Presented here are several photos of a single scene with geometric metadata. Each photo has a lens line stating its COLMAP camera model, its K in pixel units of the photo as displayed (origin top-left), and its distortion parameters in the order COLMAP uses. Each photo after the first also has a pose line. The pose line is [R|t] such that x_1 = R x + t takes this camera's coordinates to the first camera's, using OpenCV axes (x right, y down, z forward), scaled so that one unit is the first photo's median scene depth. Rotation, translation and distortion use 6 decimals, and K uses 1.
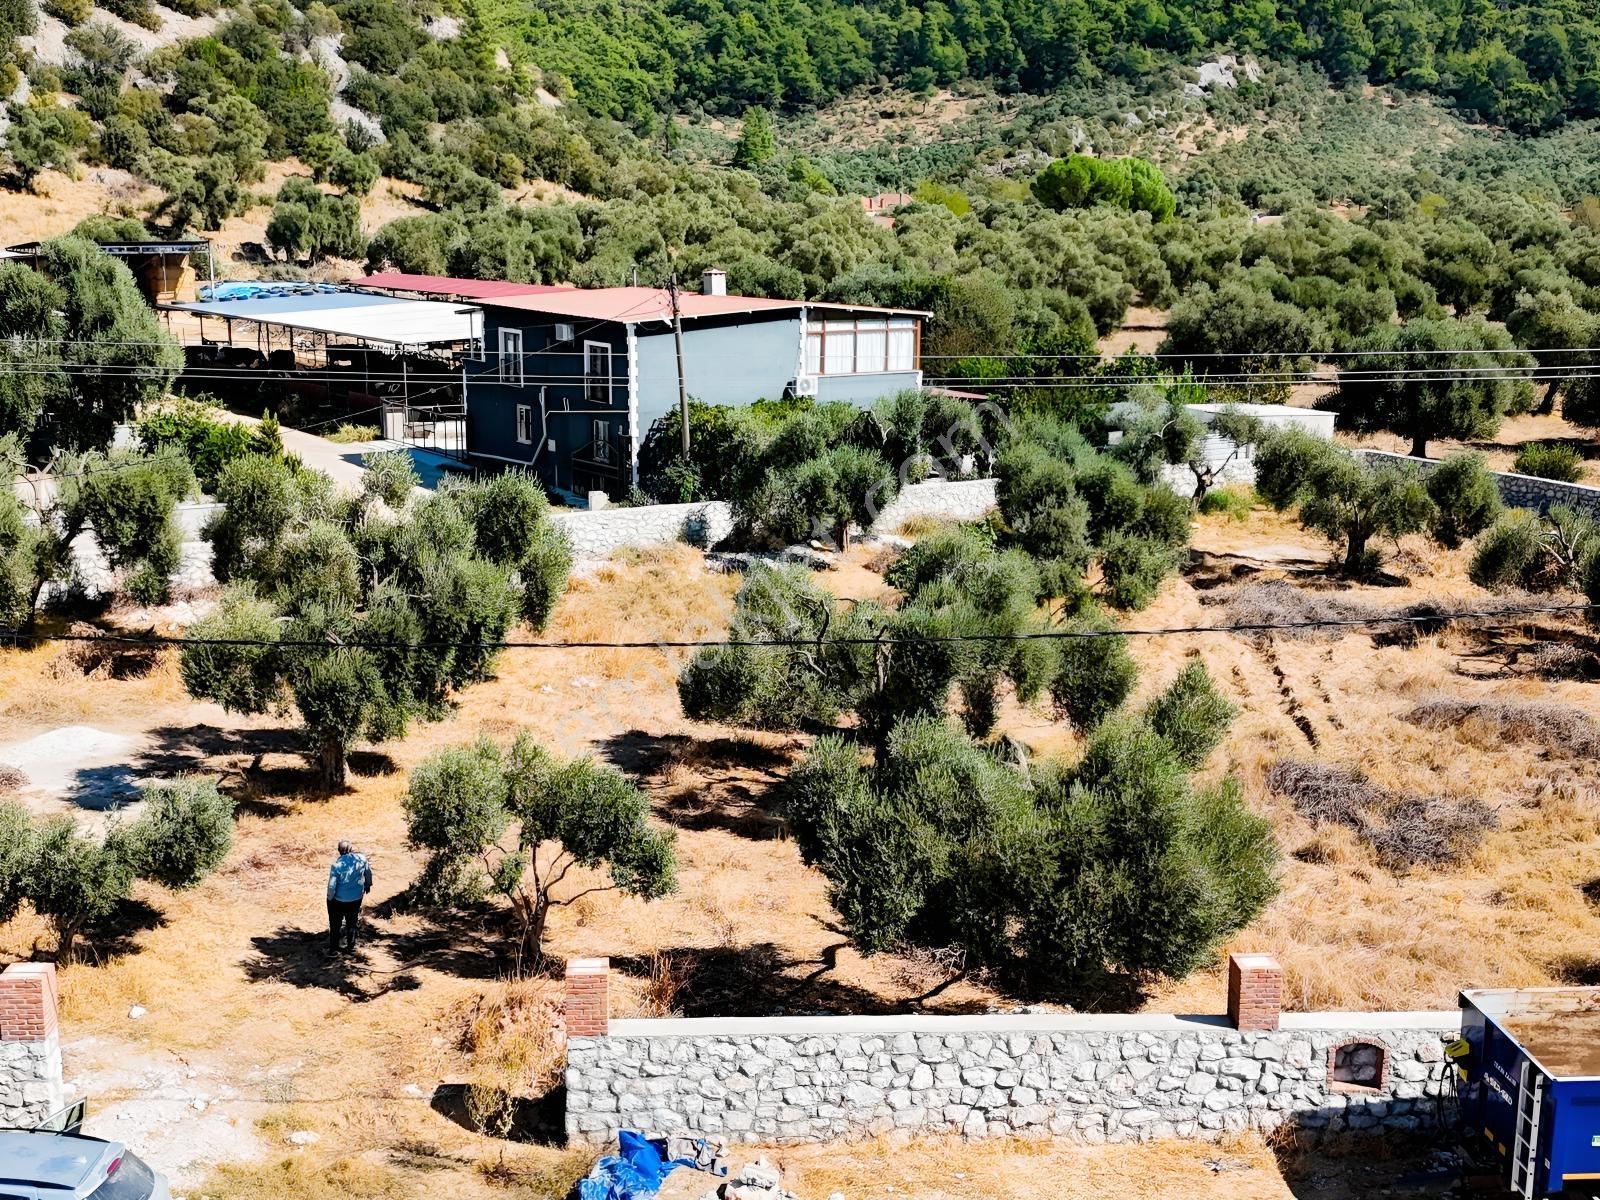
lens RADIAL K [[1913.9, 0, 800.0], [0, 1913.9, 600.0], [0, 0, 1]] dist [0.124076, -0.272337]
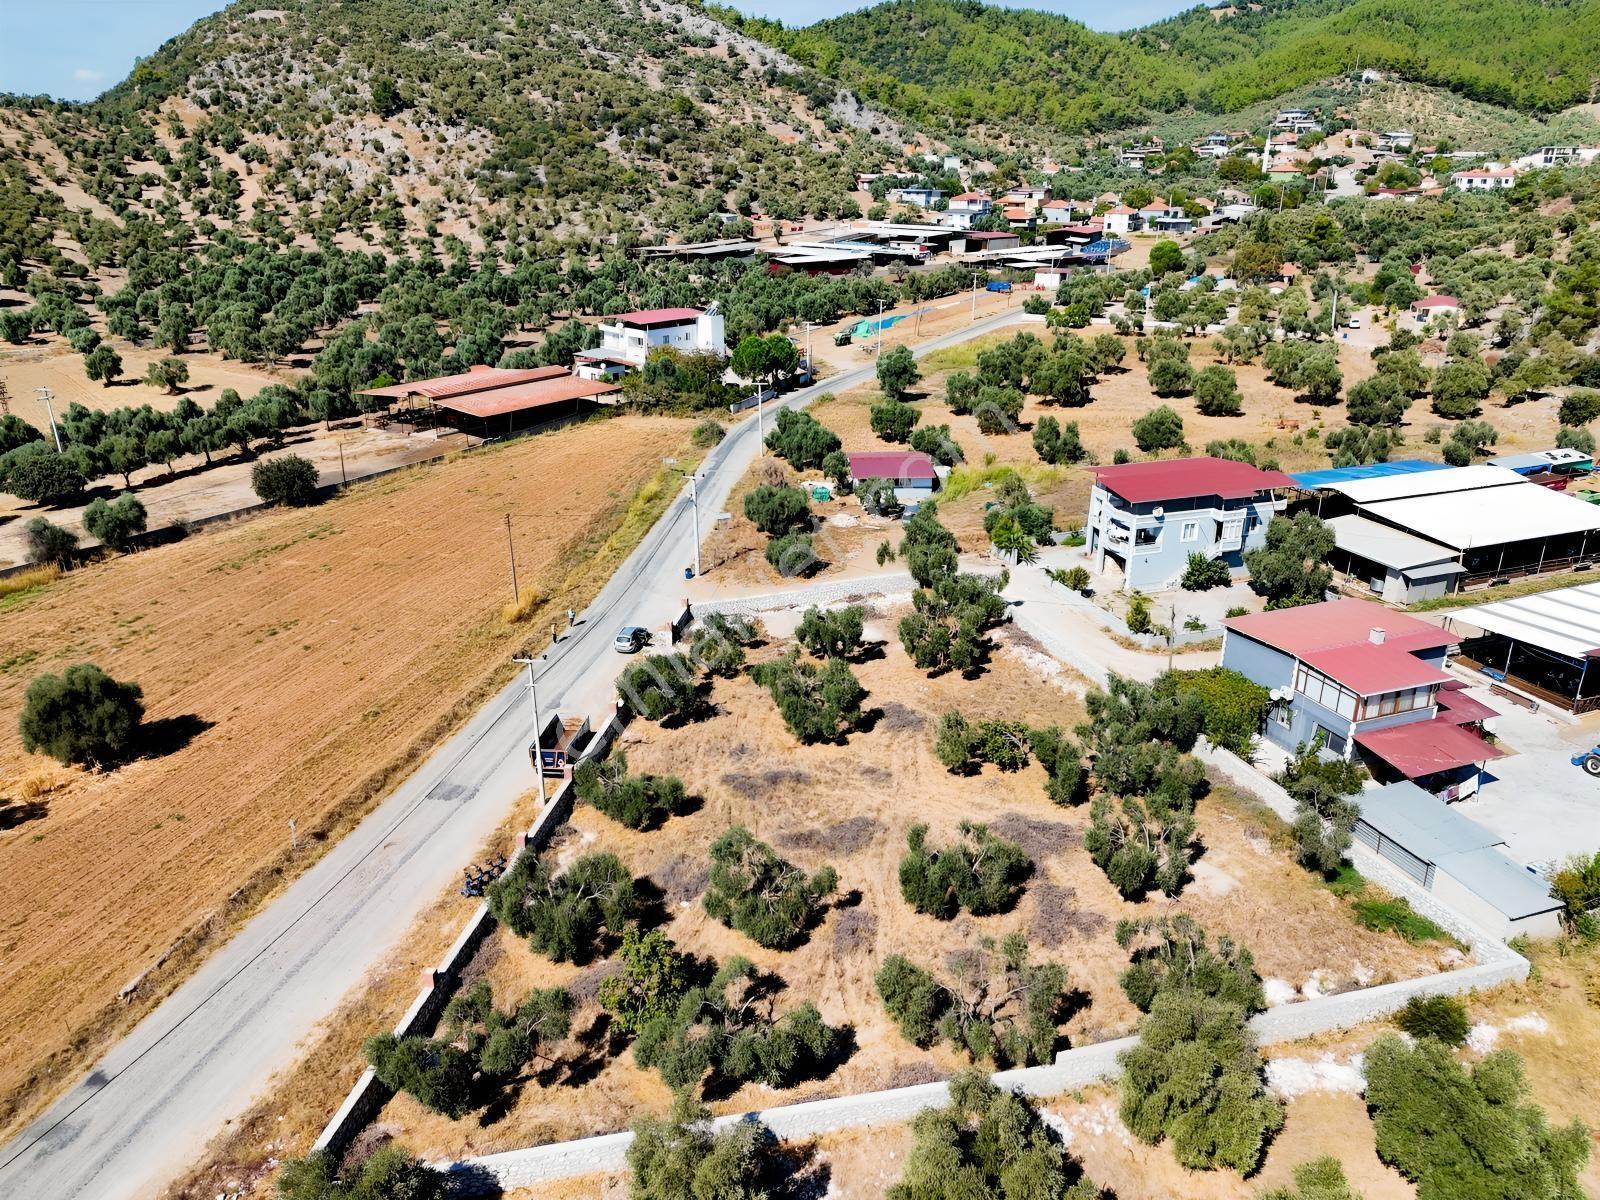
lens RADIAL K [[1178.7, 0, 798.2], [0, 1178.7, 598.9], [0, 0, 1]] dist [0.064170, -0.052289]
pose [[-0.207965, 0.338671, -0.917634, 1.317587], [-0.208175, 0.901328, 0.379831, -0.622612], [0.955727, 0.270020, -0.116942, 0.764394]]
